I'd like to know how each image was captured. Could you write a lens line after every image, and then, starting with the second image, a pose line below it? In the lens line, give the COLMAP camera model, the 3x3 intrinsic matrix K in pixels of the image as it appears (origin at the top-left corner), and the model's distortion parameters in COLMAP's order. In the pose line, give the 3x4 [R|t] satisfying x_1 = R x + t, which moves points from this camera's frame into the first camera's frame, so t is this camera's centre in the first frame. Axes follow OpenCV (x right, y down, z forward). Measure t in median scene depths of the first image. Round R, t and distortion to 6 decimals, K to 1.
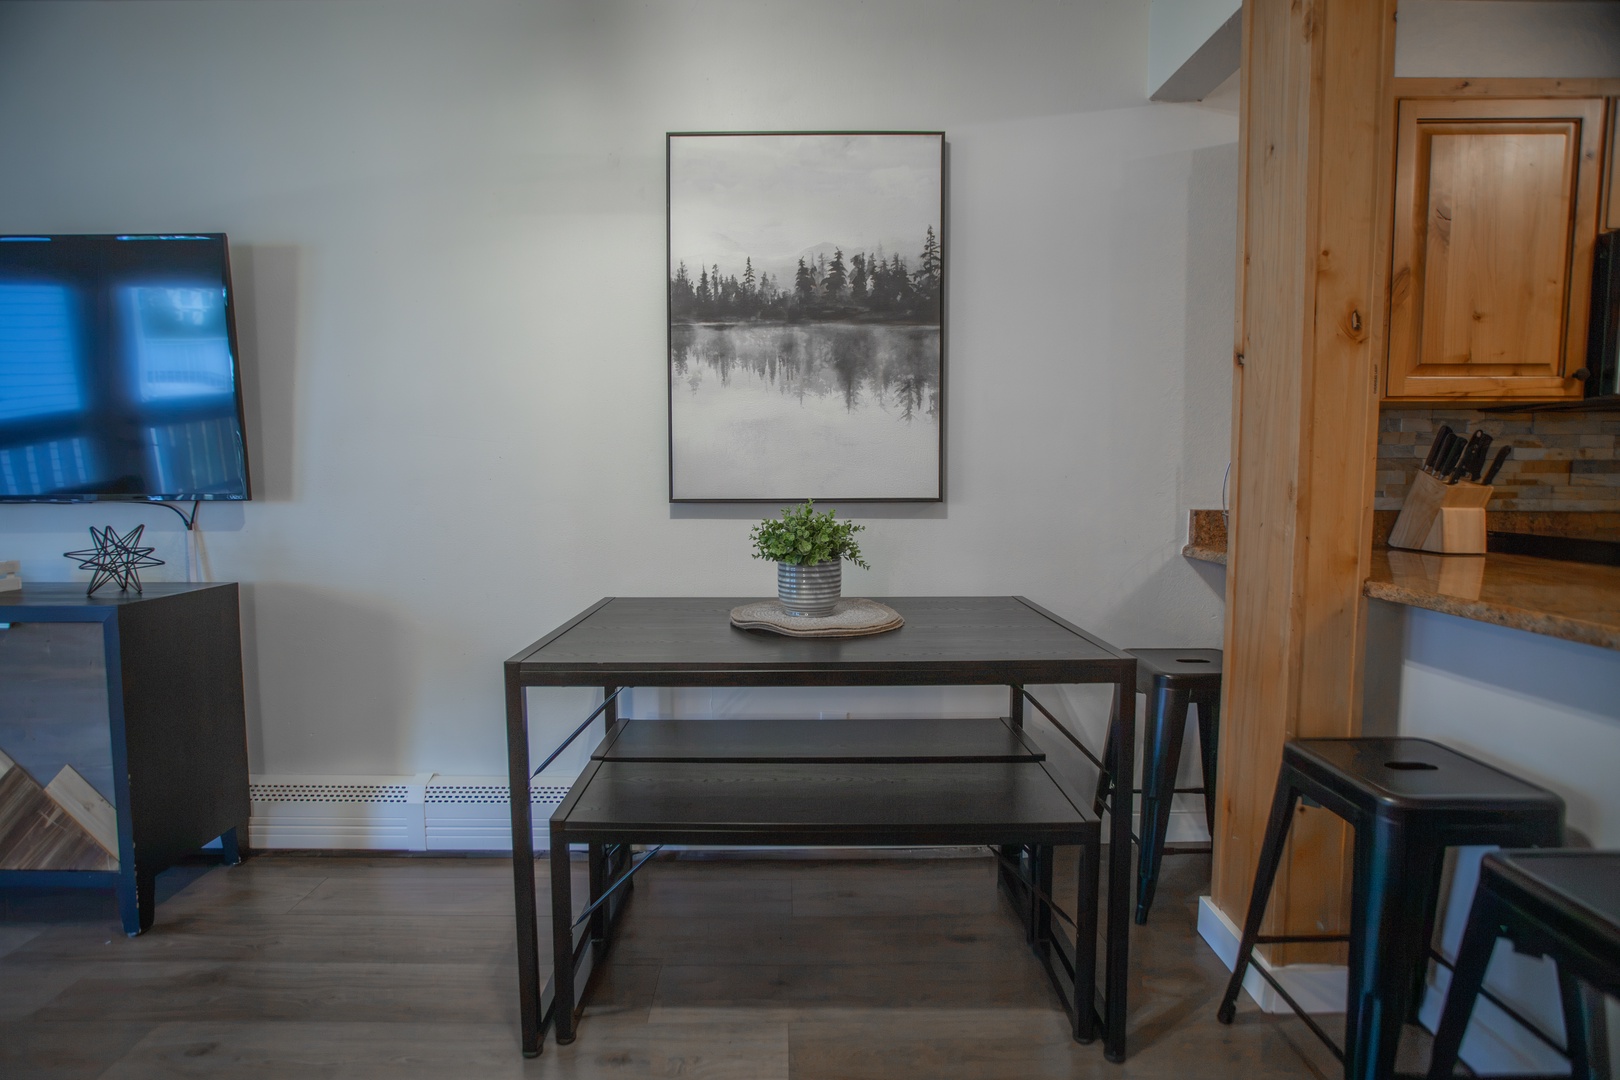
lens RADIAL K [[785.9, 0, 804.1], [0, 785.9, 533.8], [0, 0, 1]] dist [-0.082978, 0.037479]
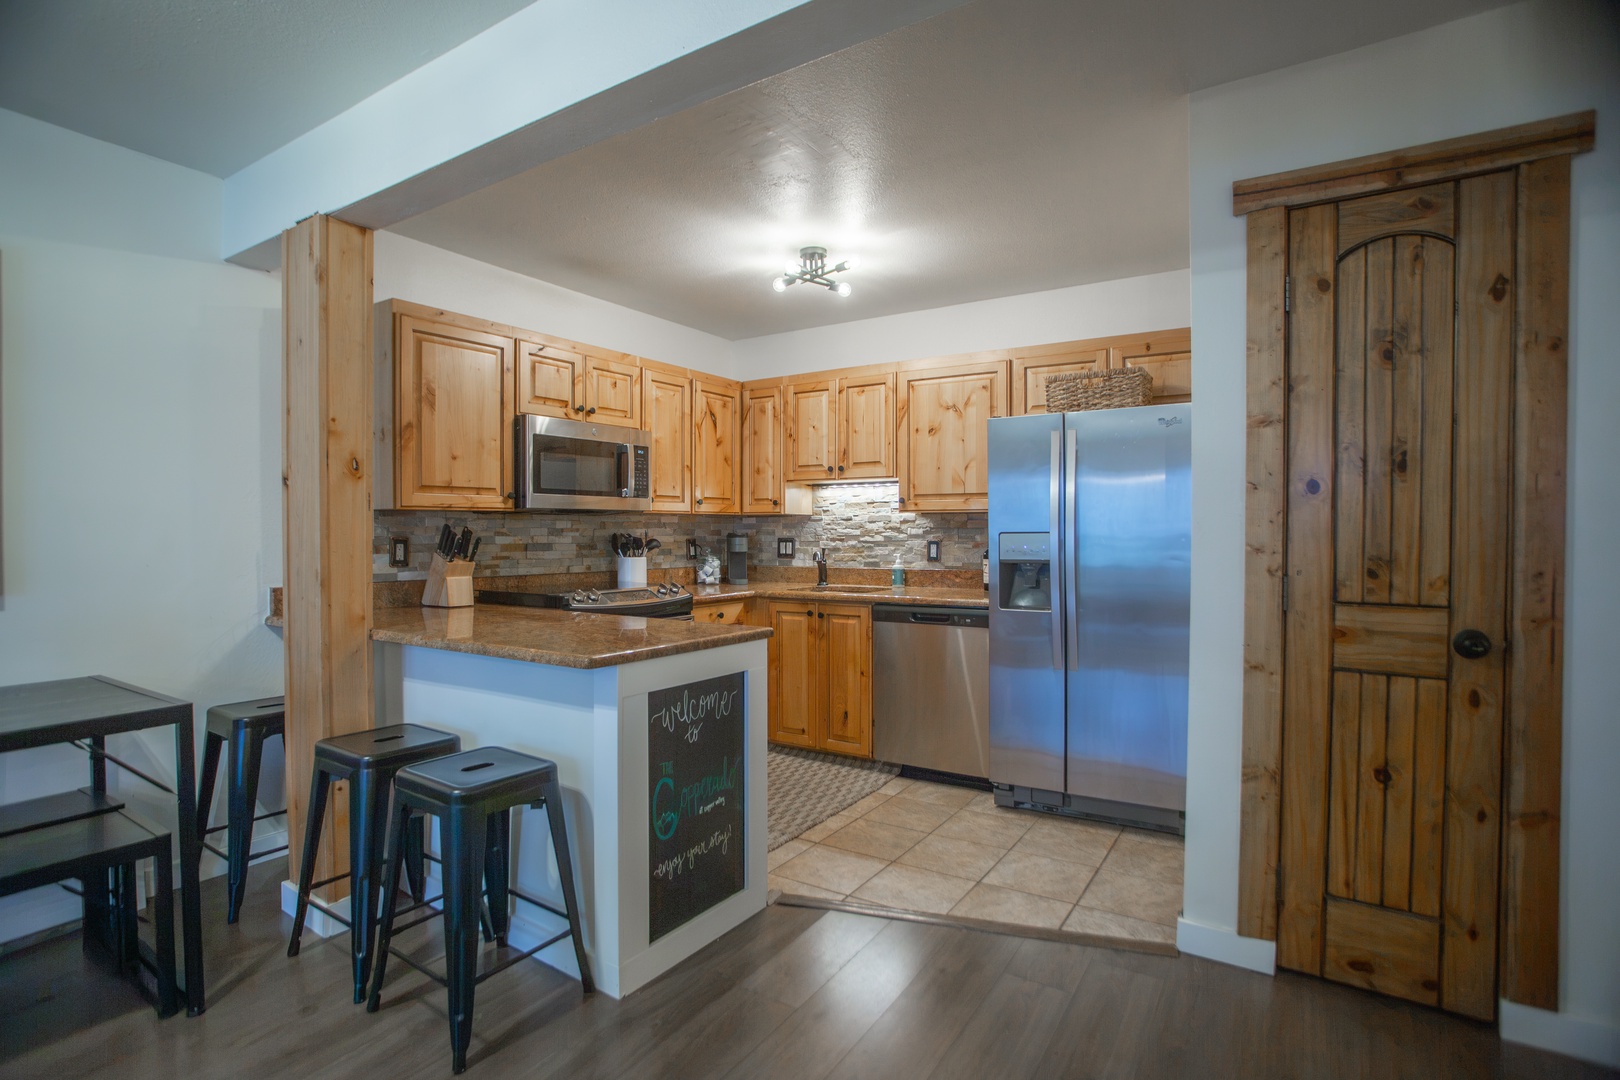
lens RADIAL K [[824.6, 0, 808.0], [0, 824.6, 533.1], [0, 0, 1]] dist [-0.040436, 0.011717]
pose [[0.580459, -0.006133, 0.814266, -0.085643], [0.071718, 0.996471, -0.043620, 0.001186], [-0.811125, 0.083717, 0.578850, -0.607622]]
